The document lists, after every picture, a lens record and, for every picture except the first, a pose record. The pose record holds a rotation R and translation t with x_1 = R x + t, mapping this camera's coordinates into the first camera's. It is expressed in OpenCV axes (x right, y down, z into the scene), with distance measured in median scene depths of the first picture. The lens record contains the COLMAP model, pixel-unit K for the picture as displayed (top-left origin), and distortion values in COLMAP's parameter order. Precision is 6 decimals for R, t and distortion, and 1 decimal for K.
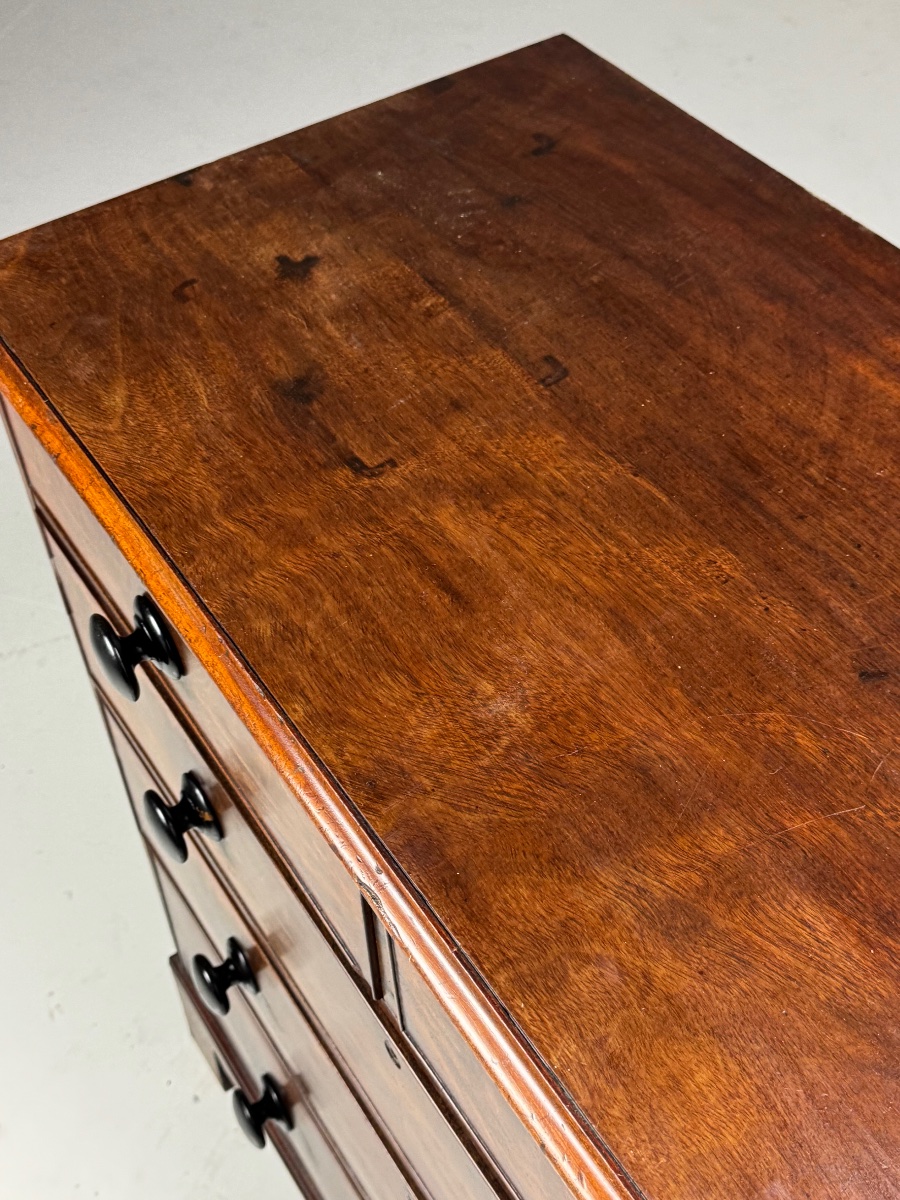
lens RADIAL K [[1476.9, 0, 449.7], [0, 1476.9, 600.5], [0, 0, 1]] dist [0.015539, 0.000000]
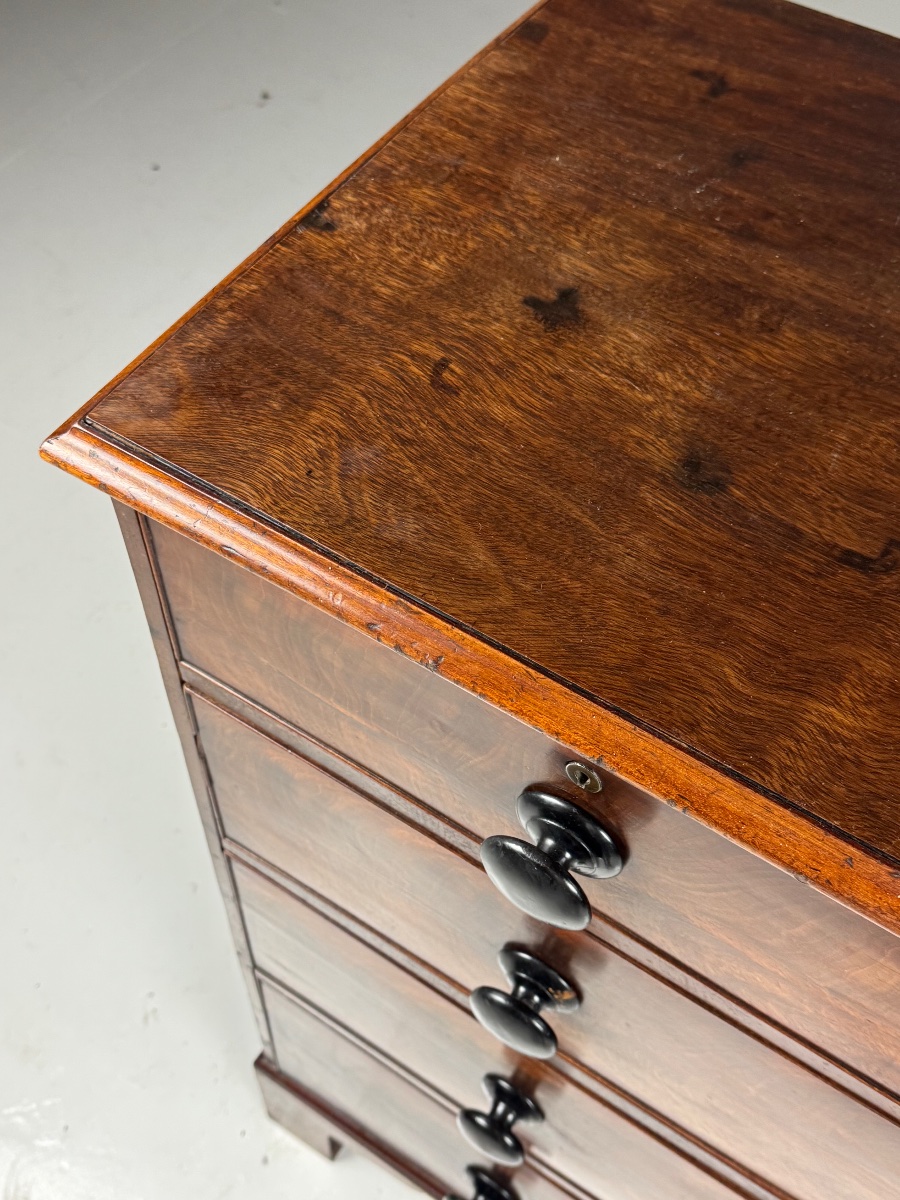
lens RADIAL K [[1324.9, 0, 449.7], [0, 1324.9, 599.0], [0, 0, 1]] dist [0.105271, 0.000000]
pose [[0.925552, -0.289486, 0.244033, -0.399461], [0.266218, 0.955875, 0.124220, -0.199590], [-0.269225, -0.050006, 0.961778, 0.381515]]
